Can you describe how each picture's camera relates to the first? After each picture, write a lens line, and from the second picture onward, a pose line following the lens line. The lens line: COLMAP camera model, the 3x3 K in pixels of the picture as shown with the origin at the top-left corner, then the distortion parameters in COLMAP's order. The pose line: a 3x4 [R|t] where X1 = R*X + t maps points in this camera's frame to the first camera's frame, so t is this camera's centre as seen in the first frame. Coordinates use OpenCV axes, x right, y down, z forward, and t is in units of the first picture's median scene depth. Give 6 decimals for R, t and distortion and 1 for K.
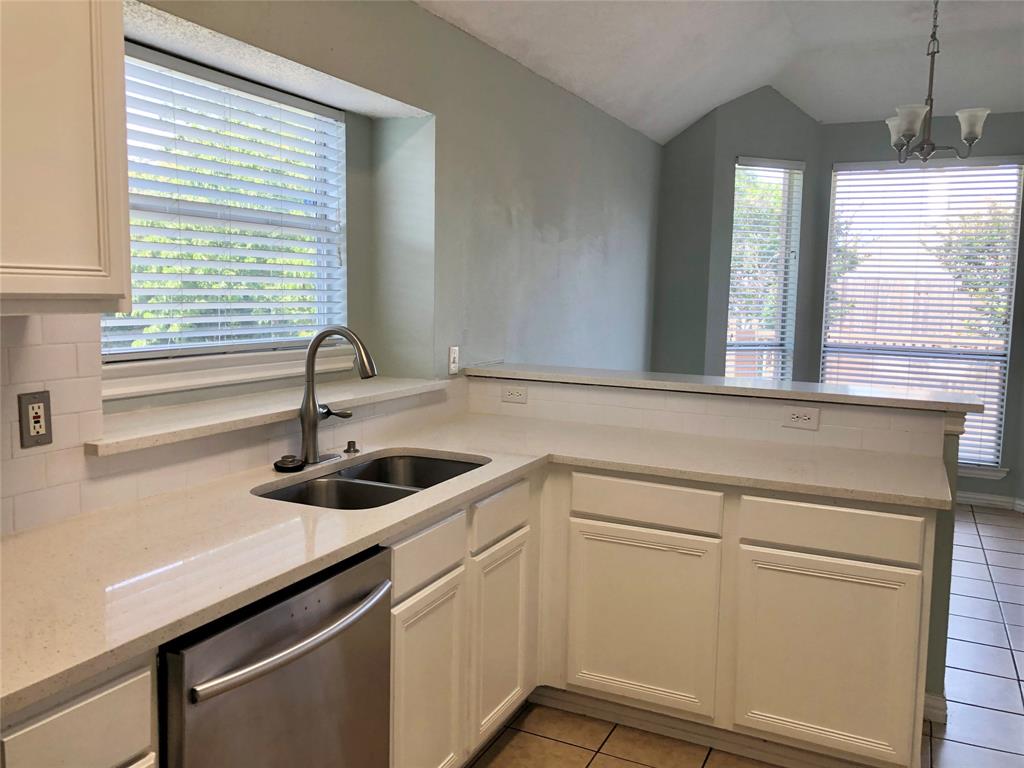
lens RADIAL K [[838.3, 0, 502.1], [0, 838.3, 380.7], [0, 0, 1]] dist [0.156515, -0.436018]
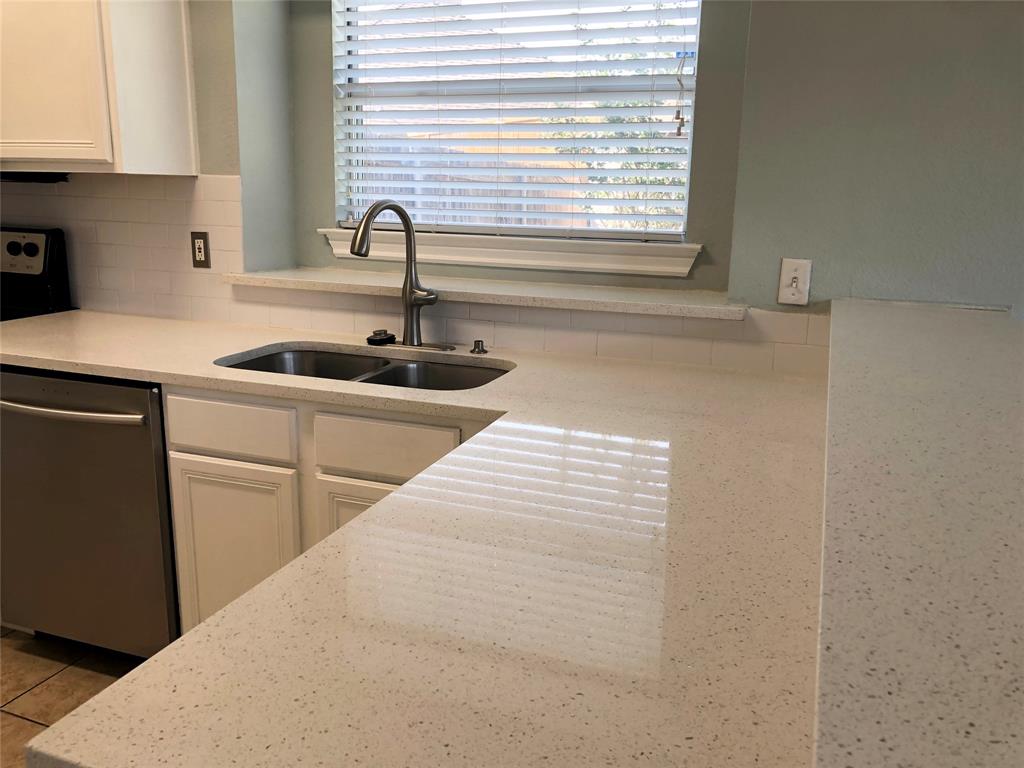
lens RADIAL K [[845.0, 0, 508.9], [0, 845.0, 379.4], [0, 0, 1]] dist [0.028769, -0.015463]
pose [[0.083549, 0.214177, -0.973215, 1.026787], [-0.124035, 0.971270, 0.203101, -0.106467], [0.988754, 0.103744, 0.107714, 1.393611]]
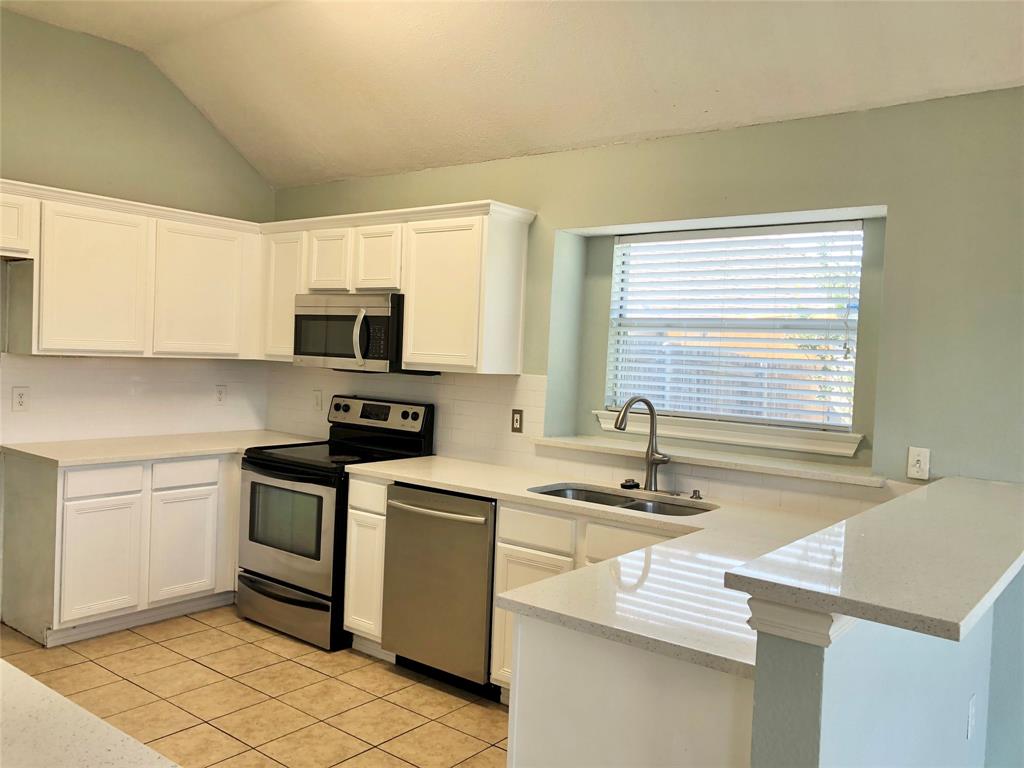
lens RADIAL K [[838.3, 0, 502.1], [0, 838.3, 380.7], [0, 0, 1]] dist [0.156515, -0.436018]
pose [[-0.222567, 0.009331, -0.974873, 1.730168], [-0.149807, 0.987751, 0.043656, -0.160420], [0.963339, 0.155760, -0.218443, 1.437918]]
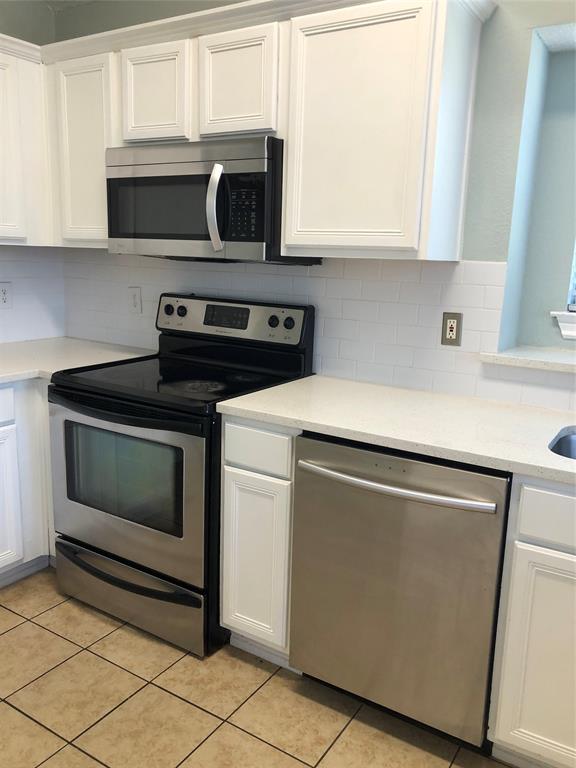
lens RADIAL K [[633.7, 0, 288.0], [0, 633.7, 384.0], [0, 0, 1]] dist [0.028769, -0.015463]
pose [[-0.110744, 0.182970, -0.976861, 0.712109], [-0.141874, 0.969930, 0.197756, -0.050159], [0.983671, 0.160491, -0.081455, 0.792668]]
